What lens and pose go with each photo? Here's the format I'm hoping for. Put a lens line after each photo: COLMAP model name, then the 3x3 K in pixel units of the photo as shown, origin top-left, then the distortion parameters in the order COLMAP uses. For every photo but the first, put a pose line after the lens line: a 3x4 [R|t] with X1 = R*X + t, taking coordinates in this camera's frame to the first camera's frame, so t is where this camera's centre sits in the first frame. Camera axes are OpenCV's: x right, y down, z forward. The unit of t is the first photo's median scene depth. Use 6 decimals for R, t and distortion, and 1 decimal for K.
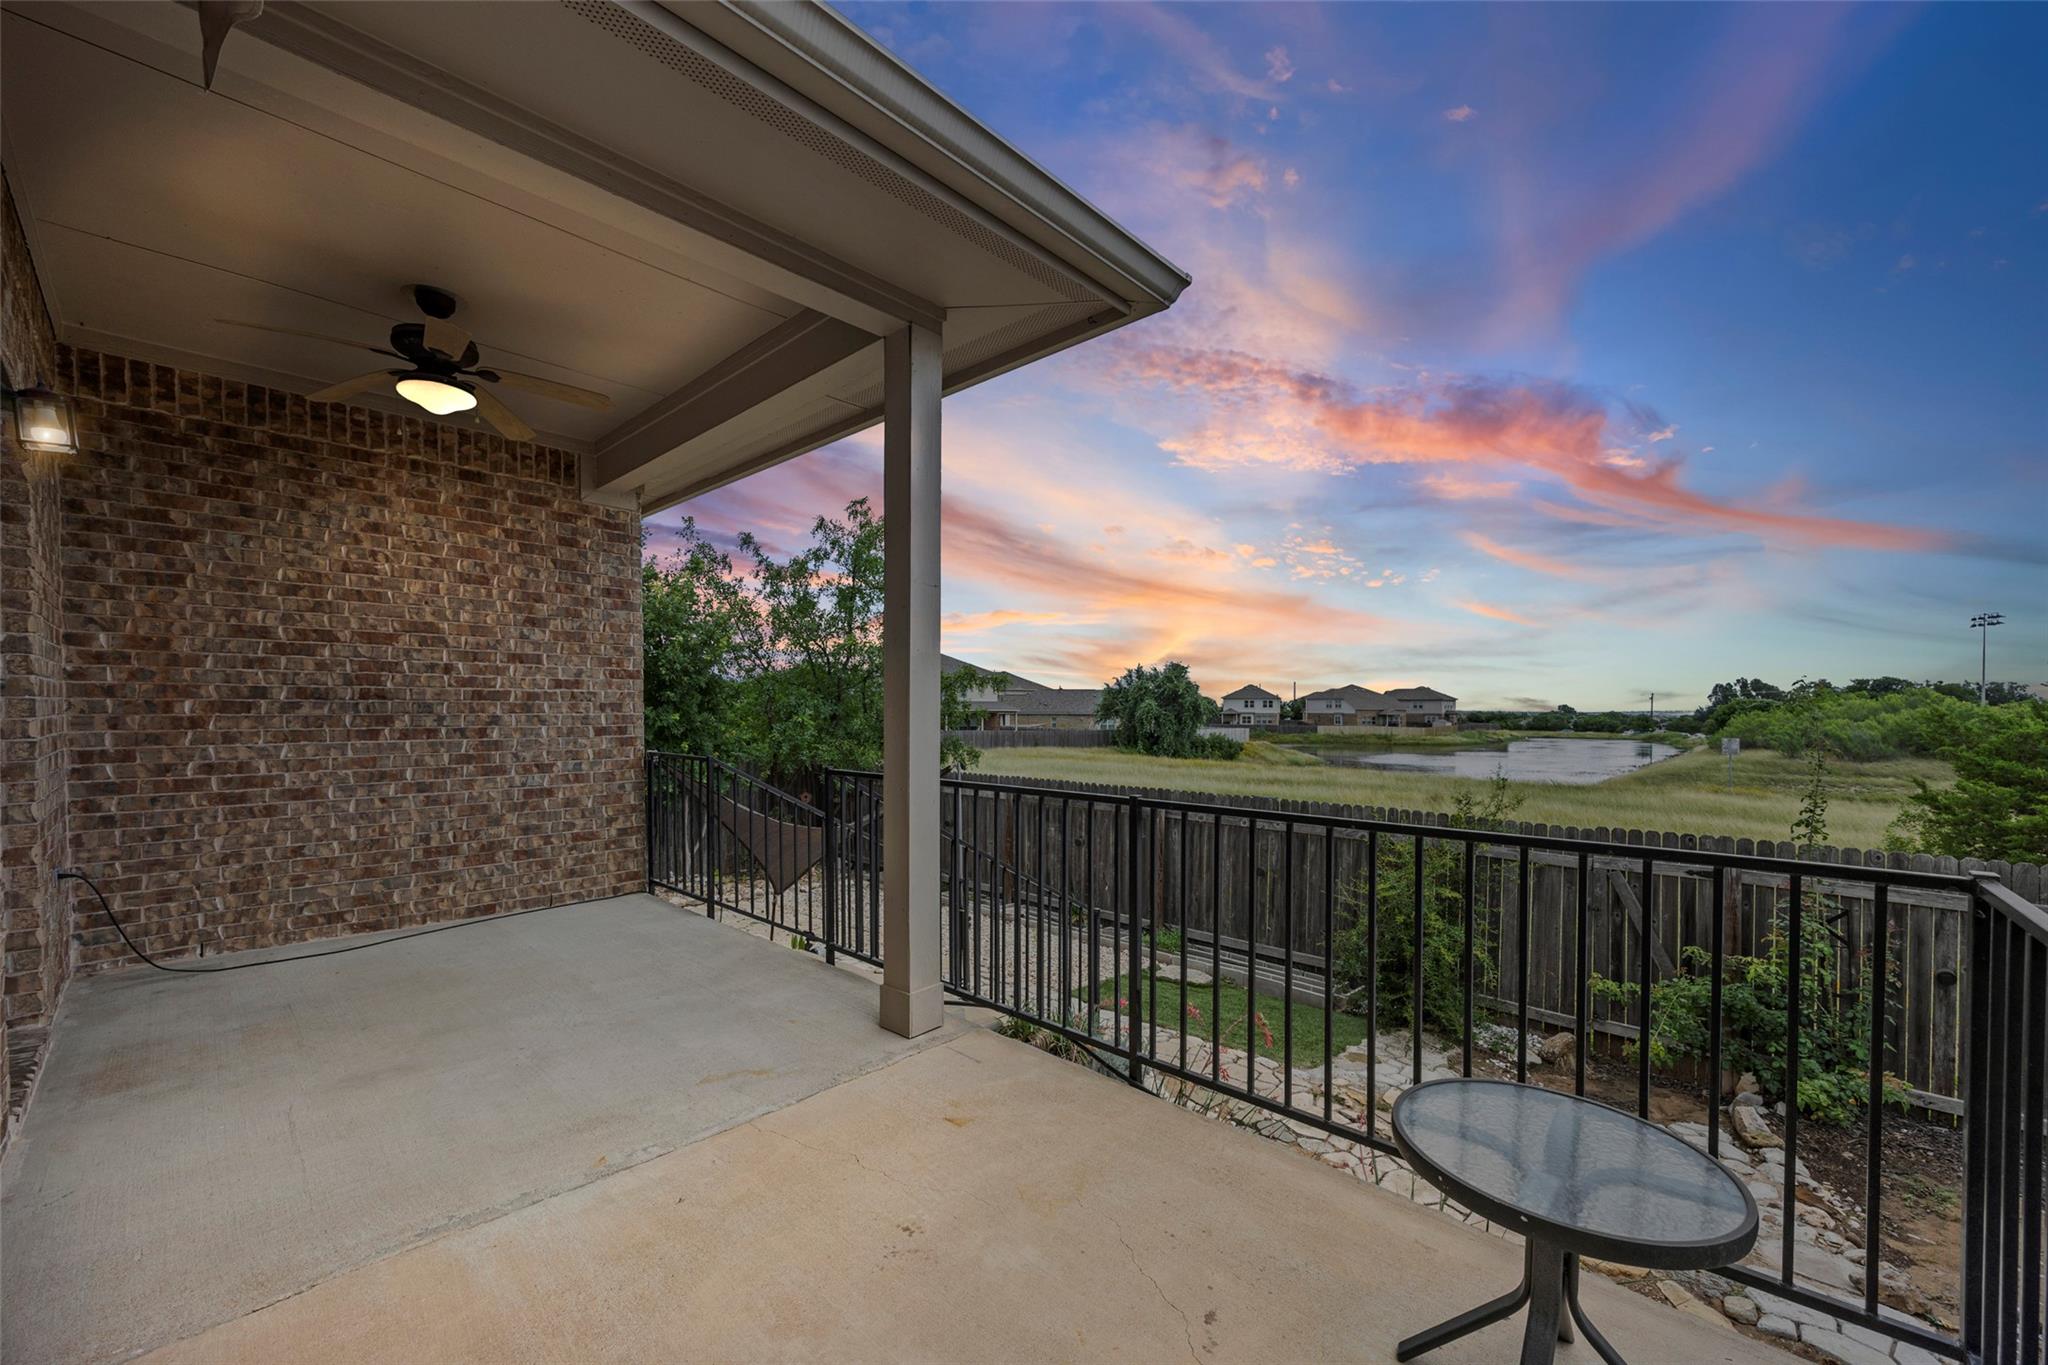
lens RADIAL K [[810.2, 0, 1020.0], [0, 810.2, 761.3], [0, 0, 1]] dist [-0.000038, -0.000105]
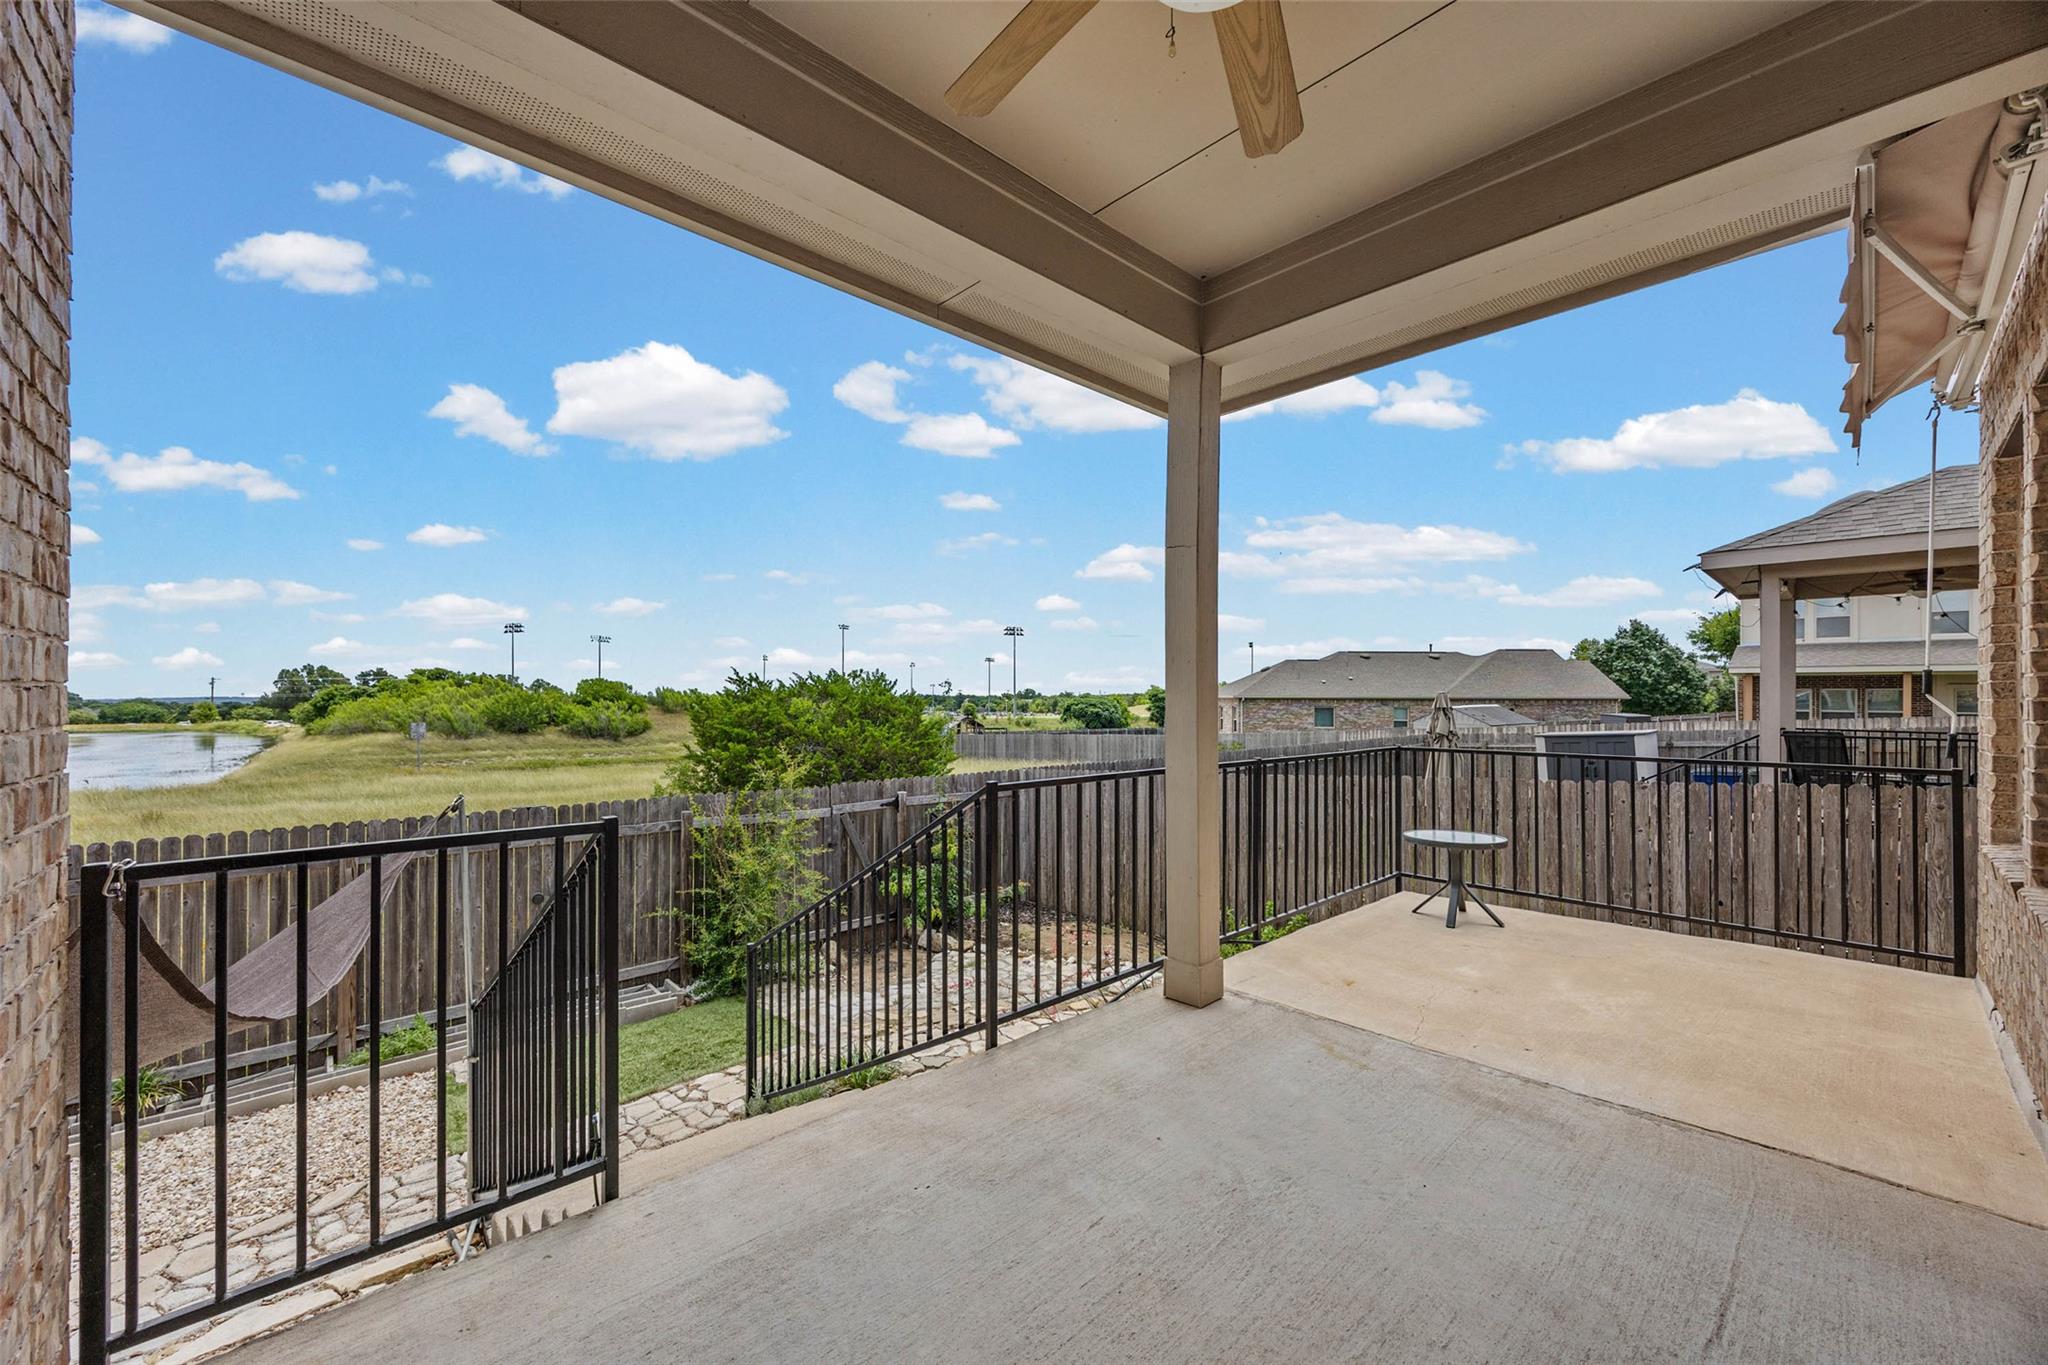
lens RADIAL K [[802.4, 0, 1038.0], [0, 802.4, 687.2], [0, 0, 1]] dist [-0.000891, -0.000678]
pose [[0.056918, 0.008088, 0.998346, -0.091463], [0.065863, 0.997758, -0.011838, -0.005770], [-0.996204, 0.066428, 0.056257, 0.086746]]
